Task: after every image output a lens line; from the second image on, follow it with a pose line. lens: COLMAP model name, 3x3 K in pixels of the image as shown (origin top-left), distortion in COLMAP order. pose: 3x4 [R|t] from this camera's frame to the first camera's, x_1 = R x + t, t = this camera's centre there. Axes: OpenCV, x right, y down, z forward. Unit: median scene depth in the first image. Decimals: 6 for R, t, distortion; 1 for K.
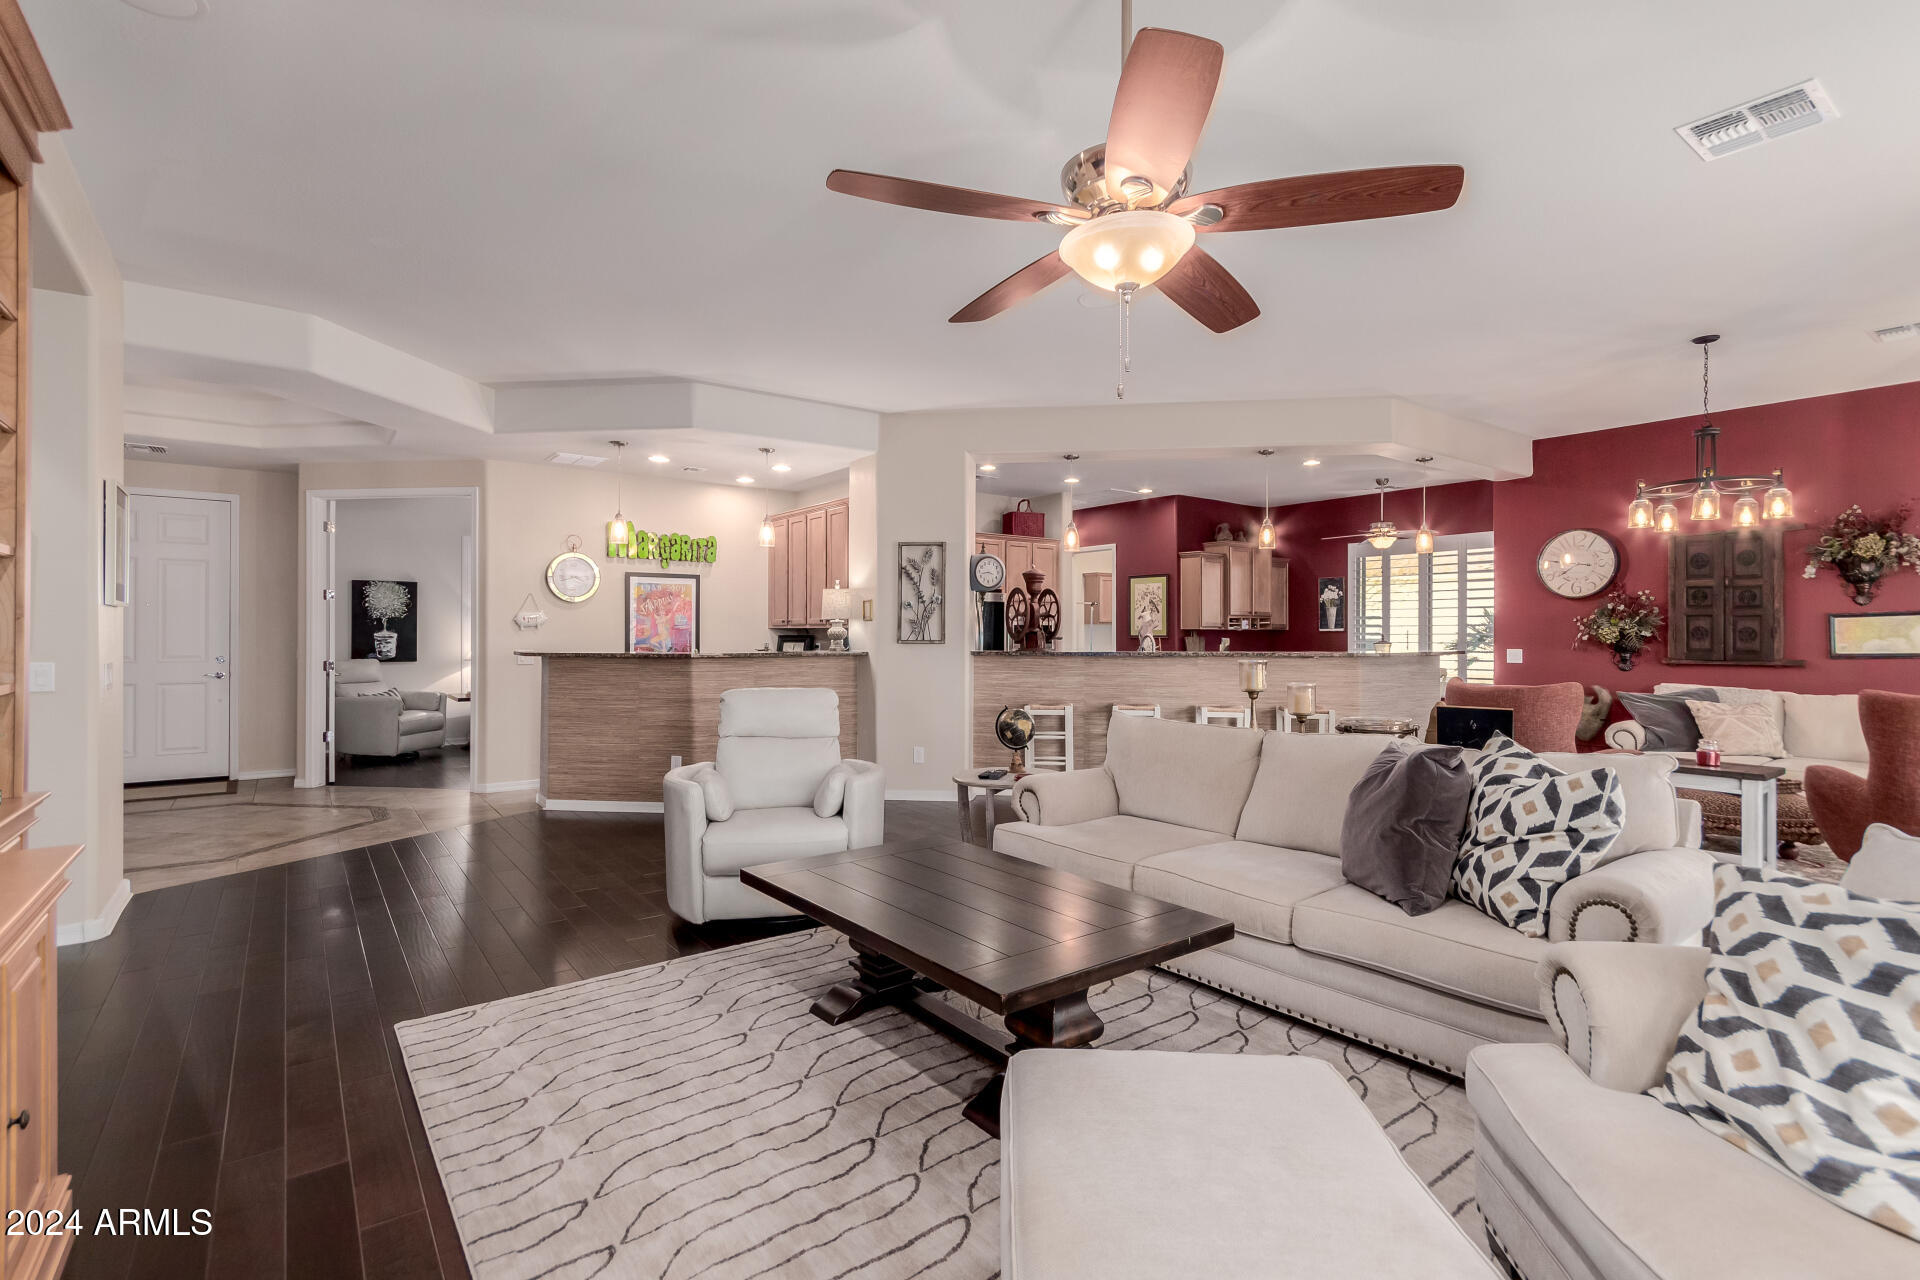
lens RADIAL K [[877.2, 0, 973.3], [0, 877.2, 633.5], [0, 0, 1]] dist [0.010013, -0.000438]
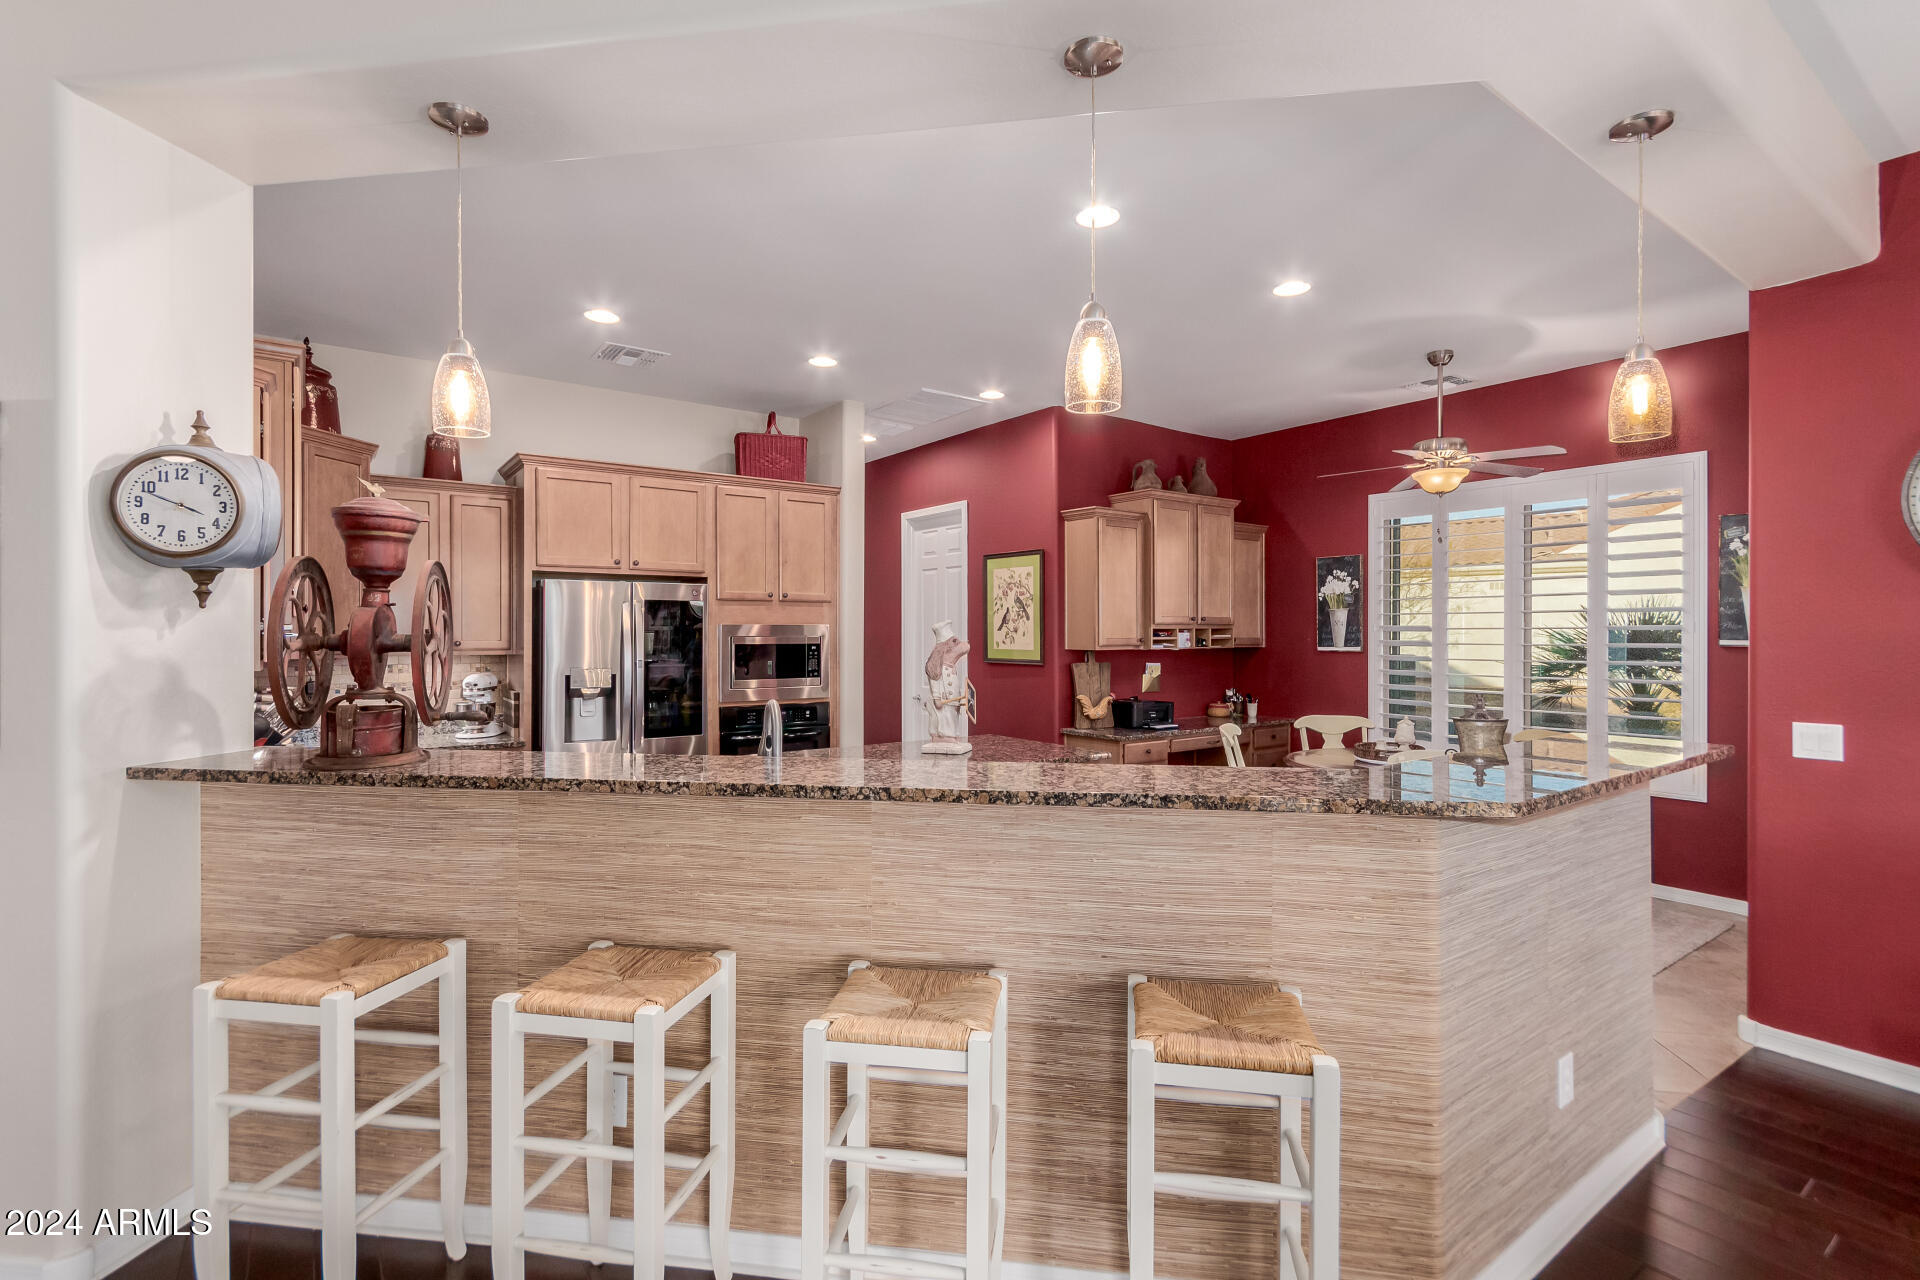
lens RADIAL K [[877.2, 0, 973.3], [0, 877.2, 633.5], [0, 0, 1]] dist [0.010013, -0.000438]
pose [[0.999934, -0.000865, -0.011463, 0.286658], [0.000901, 0.999995, 0.003058, -0.025664], [0.011460, -0.003068, 0.999930, 0.691813]]
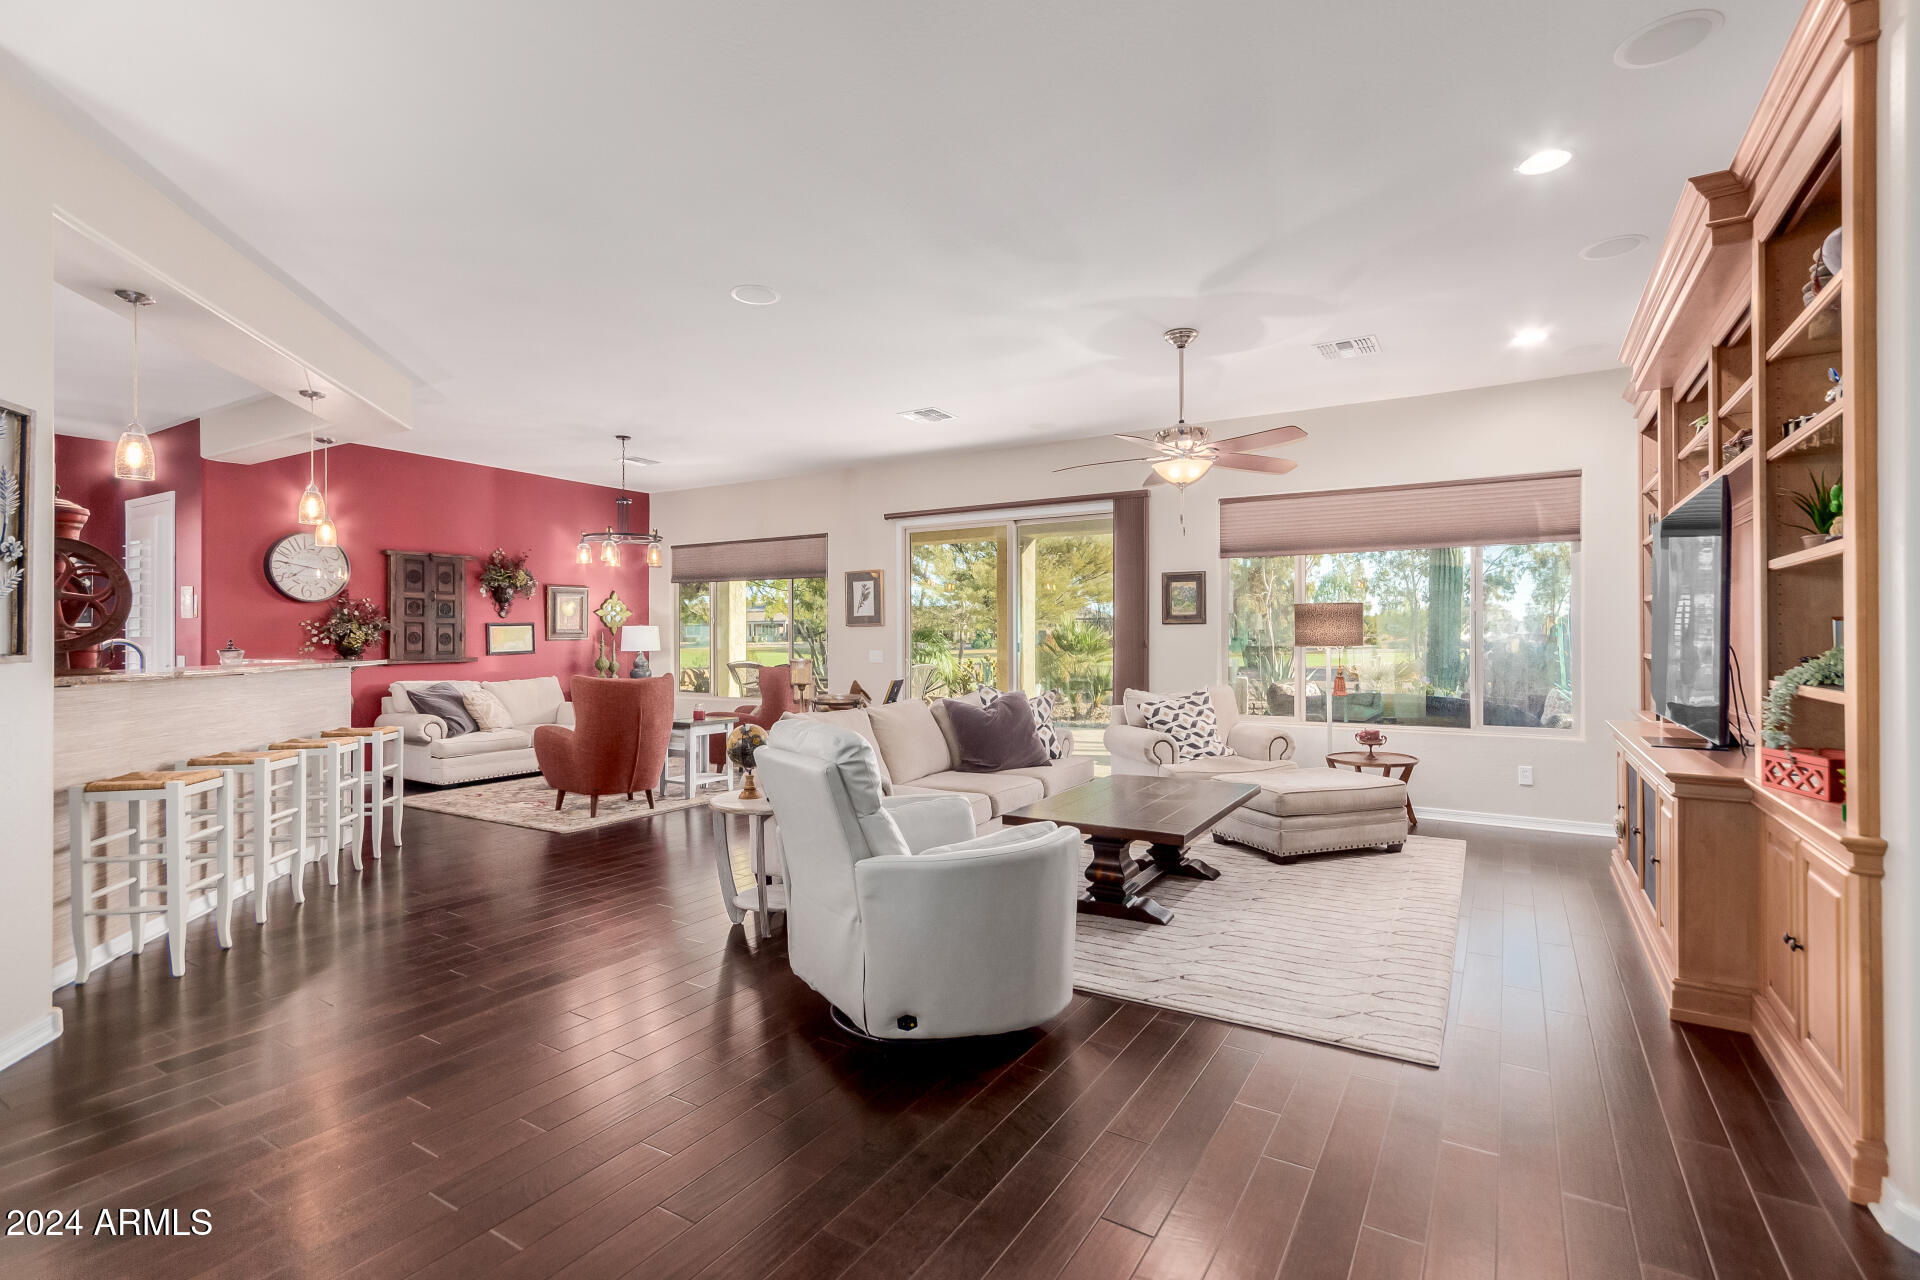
lens RADIAL K [[877.2, 0, 973.3], [0, 877.2, 633.5], [0, 0, 1]] dist [0.010013, -0.000438]
pose [[-0.364993, 0.005893, 0.930992, -0.526539], [-0.000799, 0.999978, -0.006643, 0.001346], [-0.931010, -0.003169, -0.364980, 0.706219]]
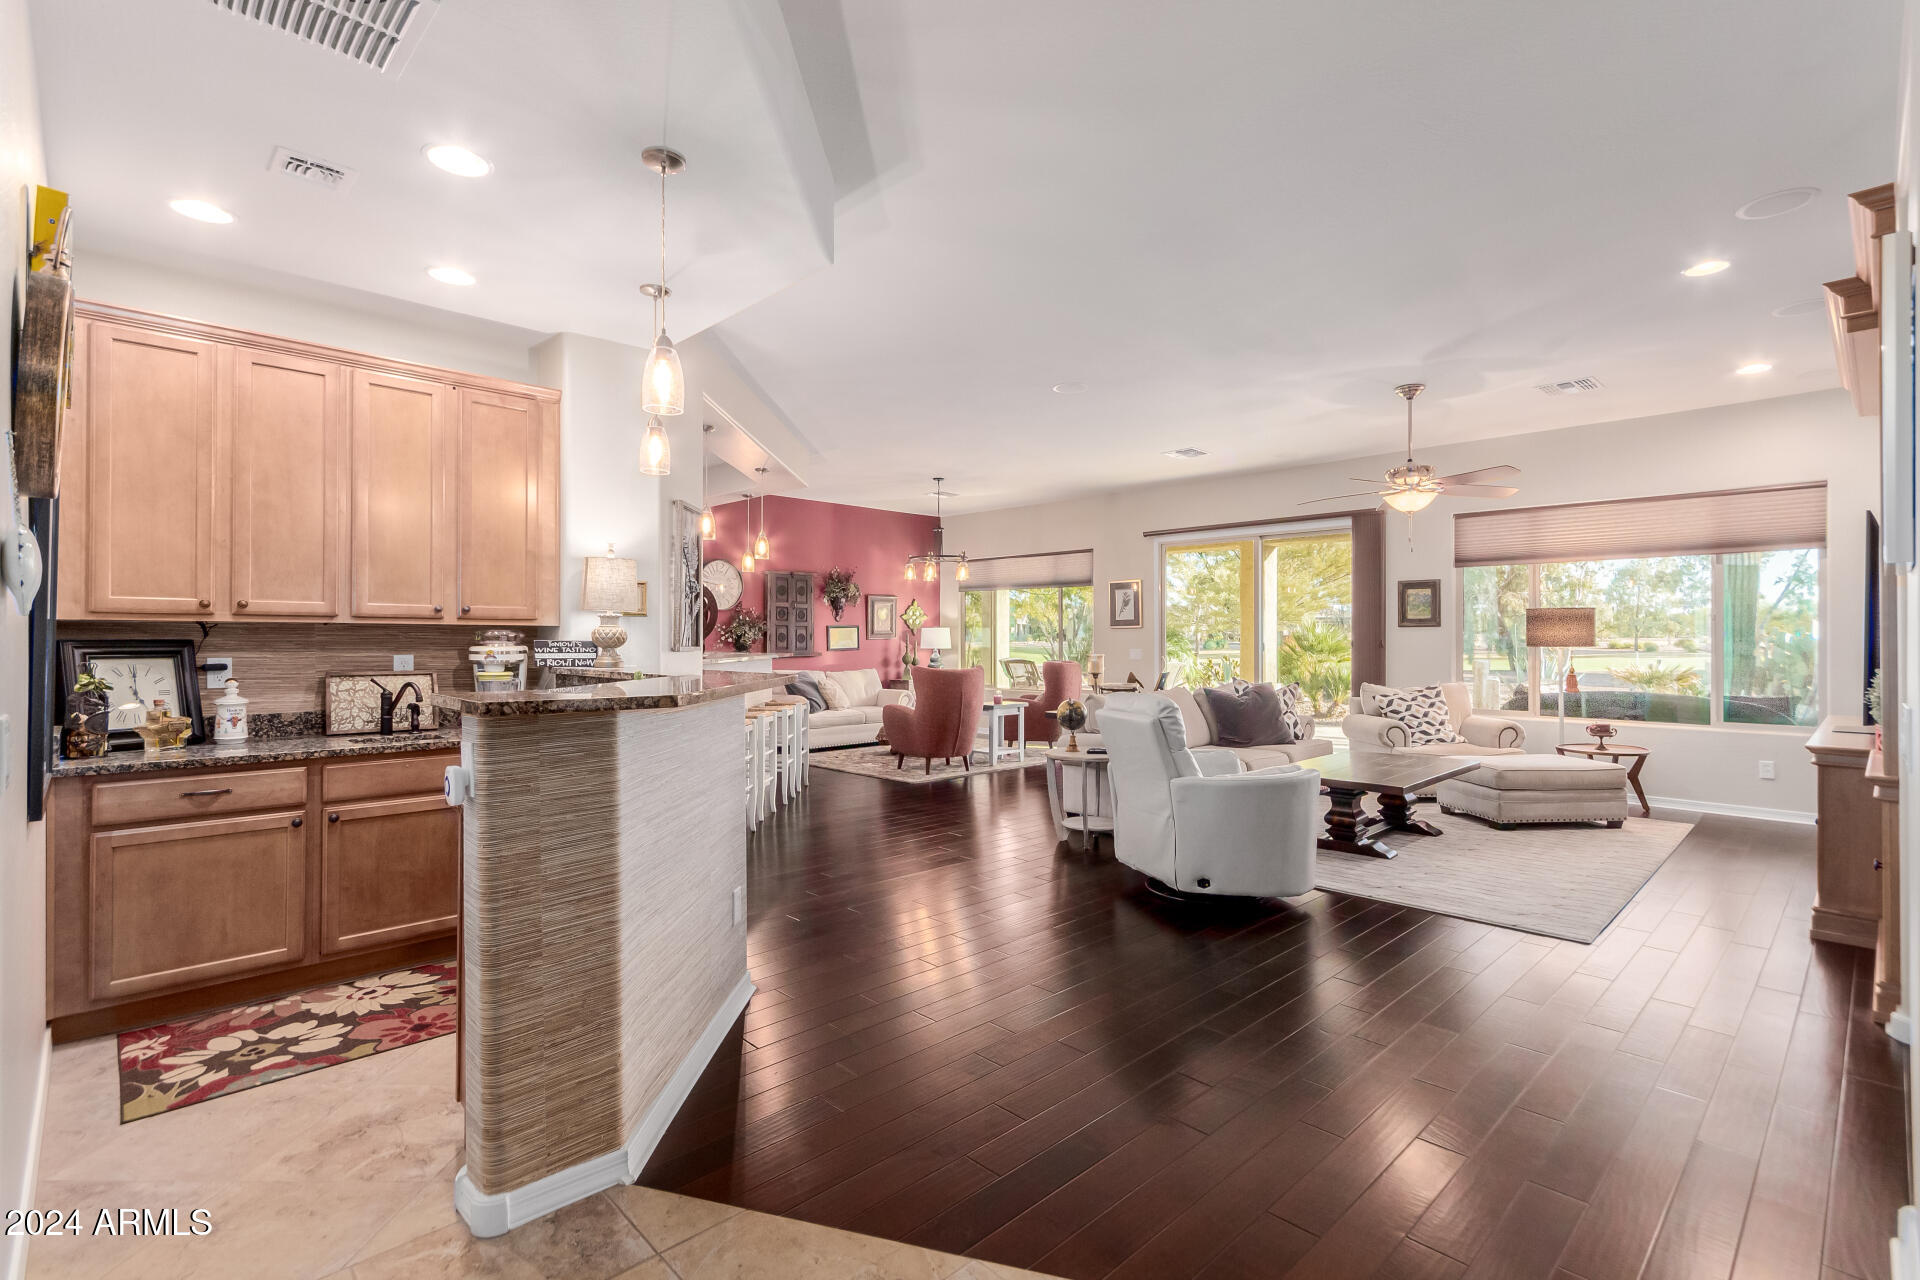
lens RADIAL K [[885.1, 0, 985.4], [0, 885.1, 631.2], [0, 0, 1]] dist [0.006795, -0.000065]
pose [[-0.132445, 0.007855, 0.991159, -0.737052], [-0.004017, 0.999956, -0.008462, 0.001167], [-0.991182, -0.005102, -0.132408, 0.819586]]
